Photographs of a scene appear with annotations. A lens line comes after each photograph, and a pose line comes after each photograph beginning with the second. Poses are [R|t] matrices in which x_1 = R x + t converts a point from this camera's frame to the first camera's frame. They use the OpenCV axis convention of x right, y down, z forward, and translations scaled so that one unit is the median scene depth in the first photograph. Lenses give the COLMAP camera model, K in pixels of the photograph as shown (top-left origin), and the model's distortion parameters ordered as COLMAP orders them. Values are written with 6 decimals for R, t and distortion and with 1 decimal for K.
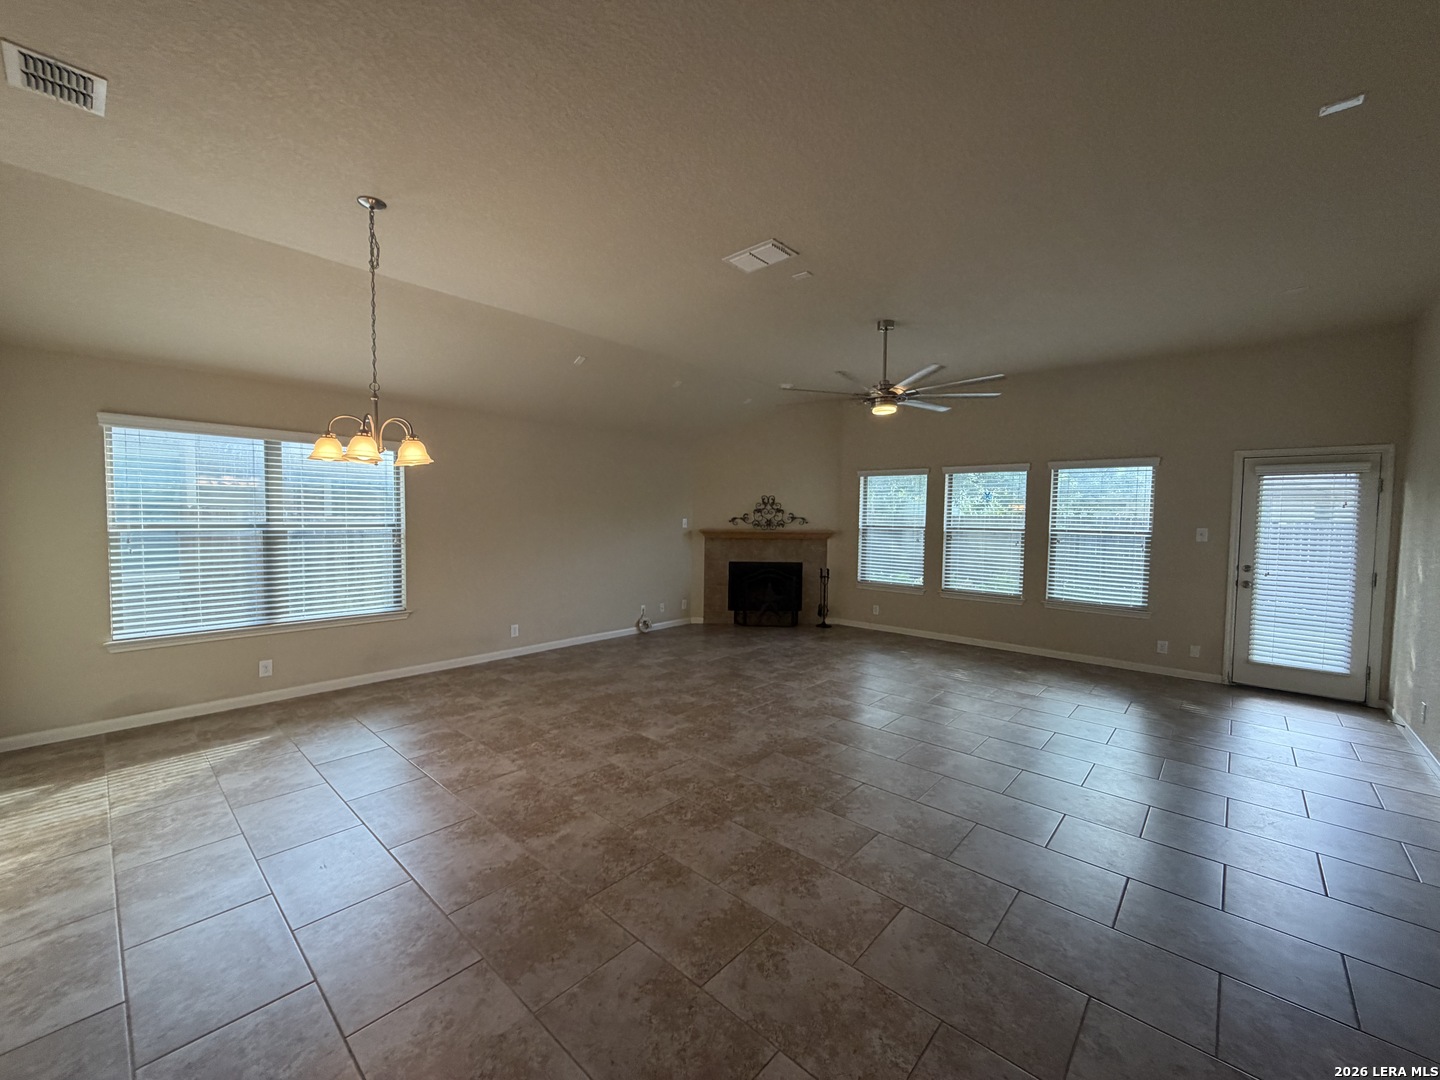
lens RADIAL K [[575.0, 0, 717.0], [0, 575.0, 543.0], [0, 0, 1]] dist [-0.001838, 0.000808]
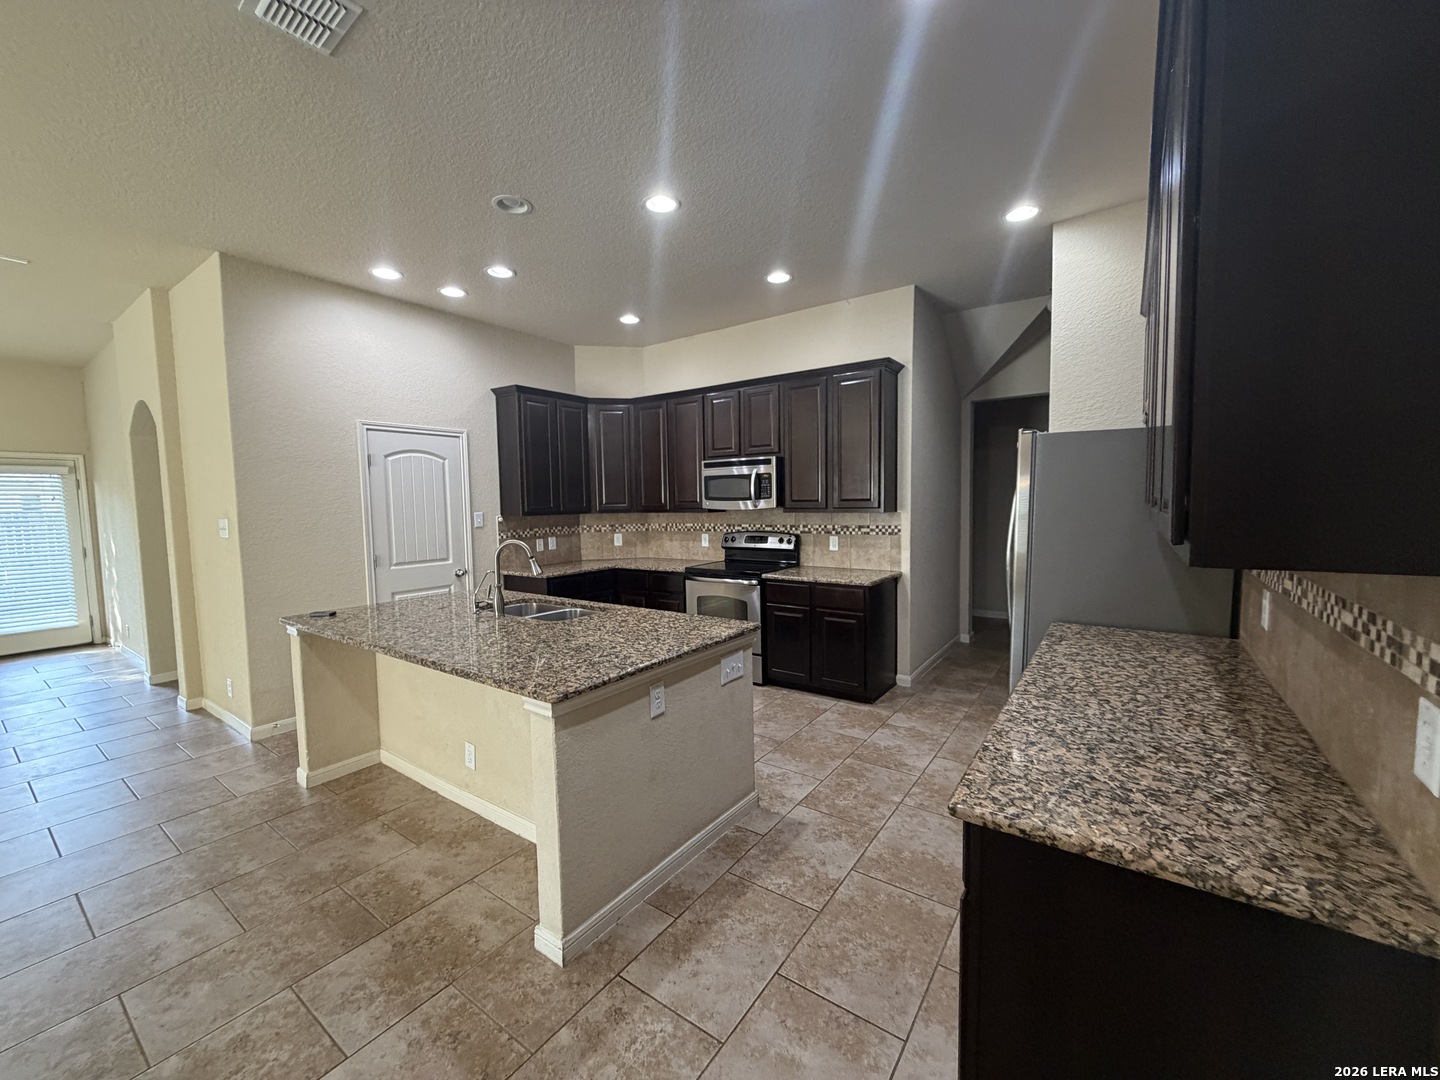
lens RADIAL K [[575.0, 0, 717.2], [0, 575.0, 544.3], [0, 0, 1]] dist [-0.001838, 0.000808]
pose [[-0.120626, -0.084385, 0.989105, -0.249441], [0.065531, 0.993530, 0.092755, 0.007586], [-0.990533, 0.076006, -0.114316, -0.217174]]
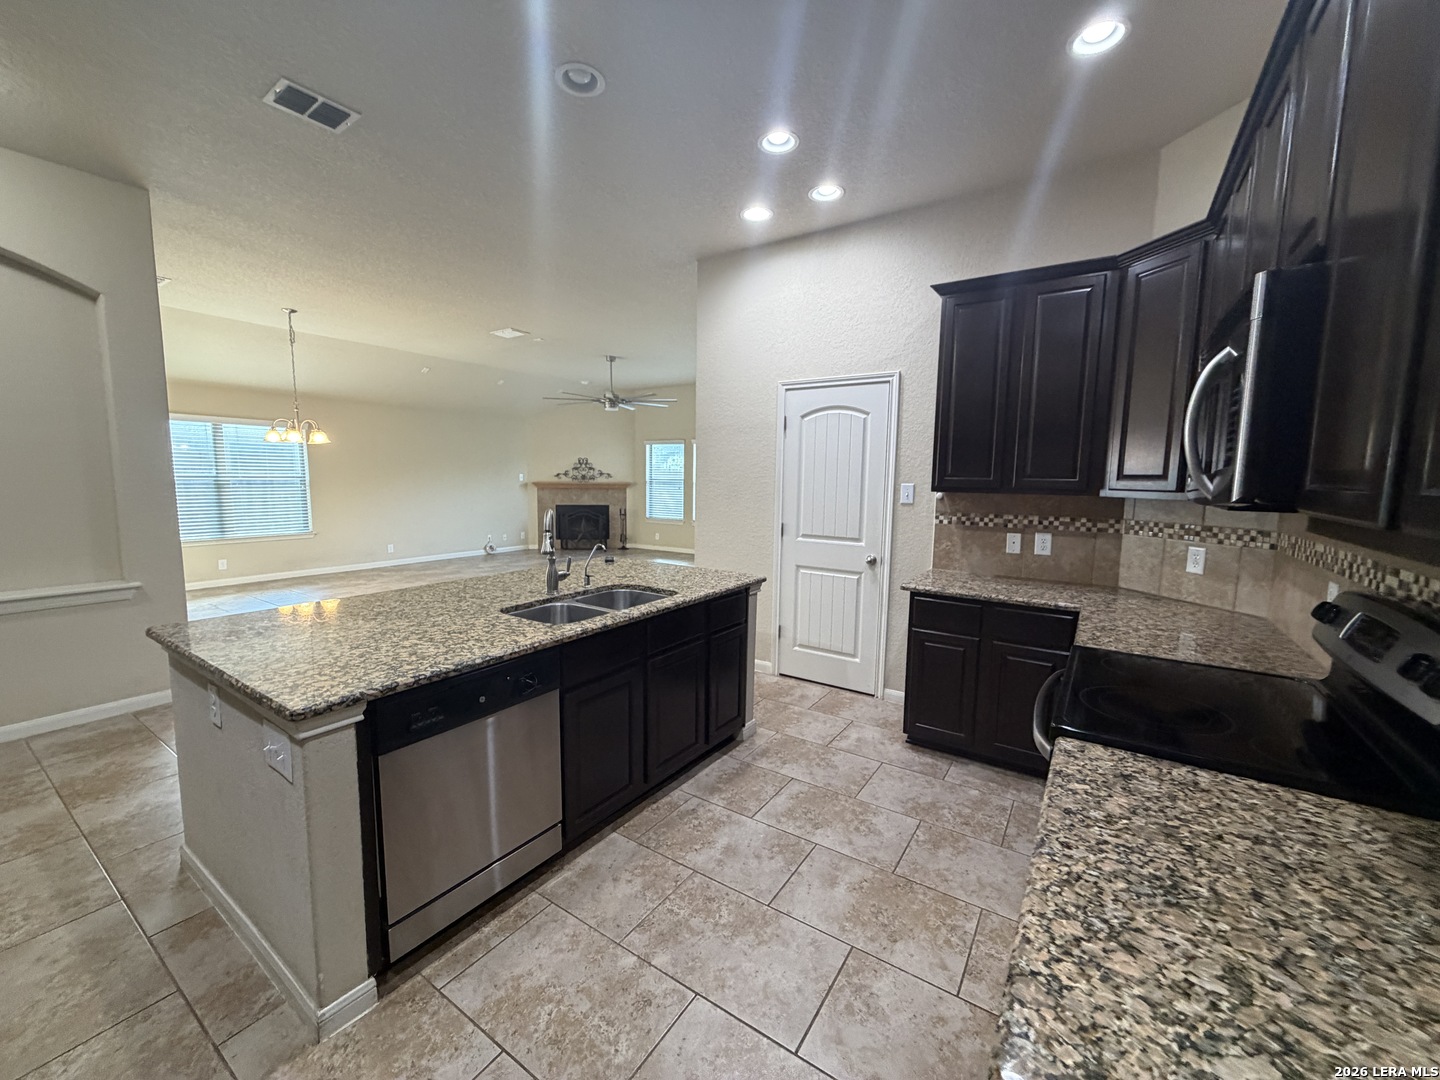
lens RADIAL K [[575.0, 0, 717.1], [0, 575.0, 541.1], [0, 0, 1]] dist [-0.001838, 0.000808]
pose [[0.989104, -0.015727, 0.146373, 0.215502], [0.005805, 0.997671, 0.067962, 0.028867], [-0.147101, -0.066372, 0.986892, -0.478692]]
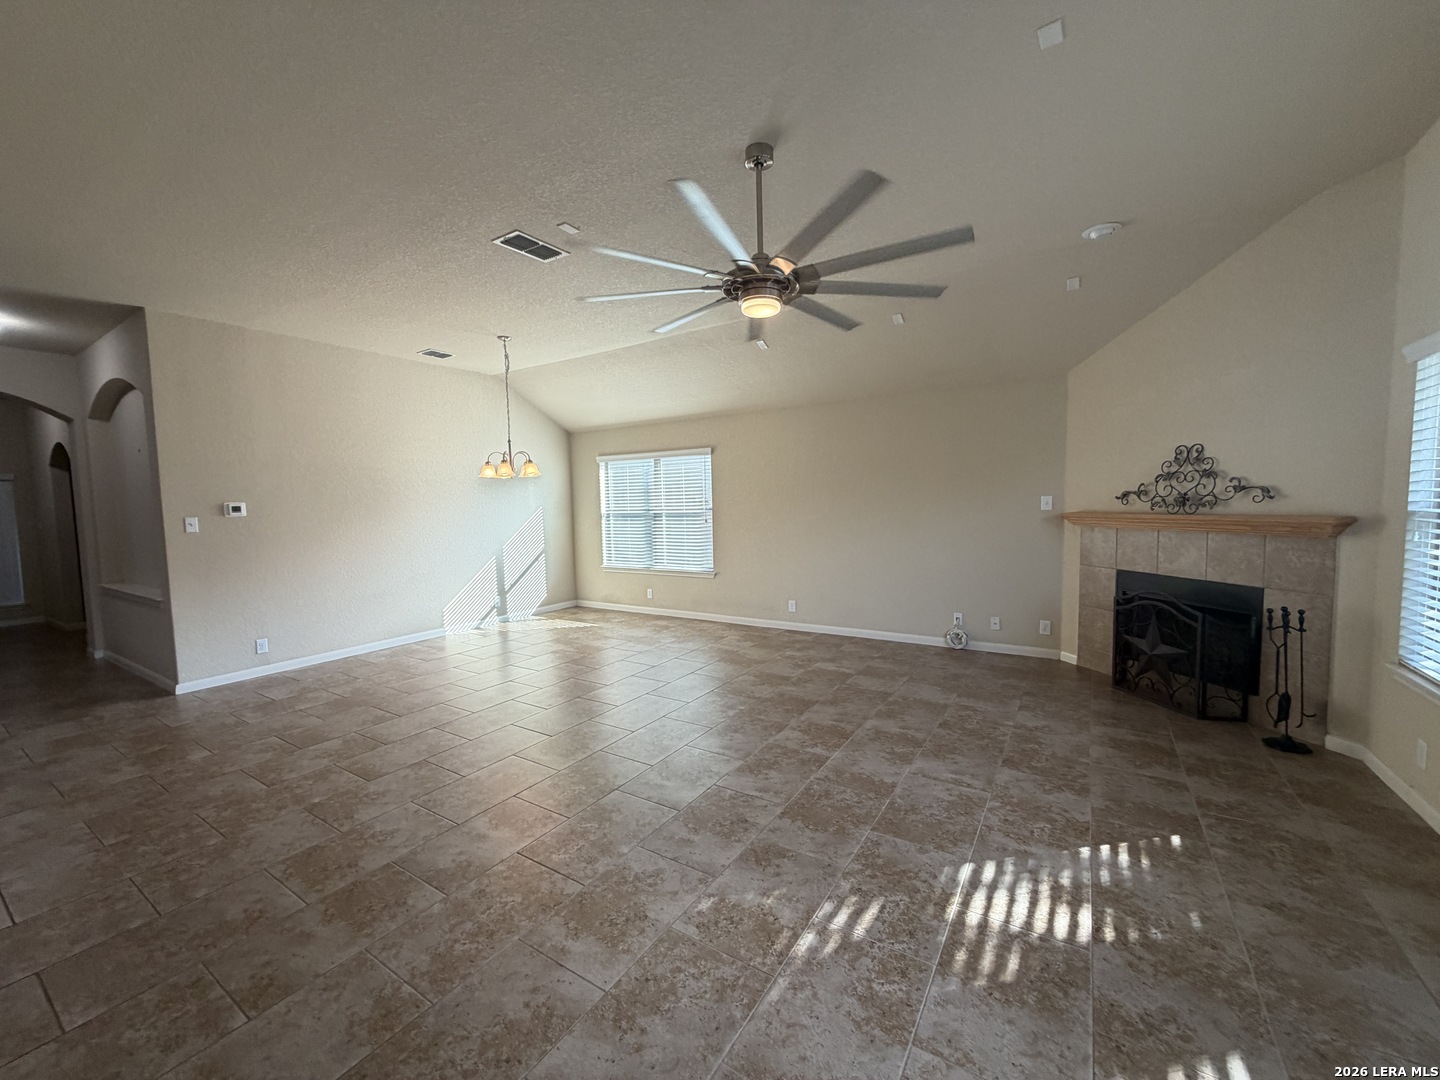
lens RADIAL K [[575.0, 0, 714.4], [0, 575.0, 537.6], [0, 0, 1]] dist [-0.001838, 0.000808]
pose [[0.157422, 0.046239, -0.986448, 0.542625], [-0.022901, 0.998806, 0.043163, -0.014875], [0.987266, 0.015796, 0.158293, 0.543271]]
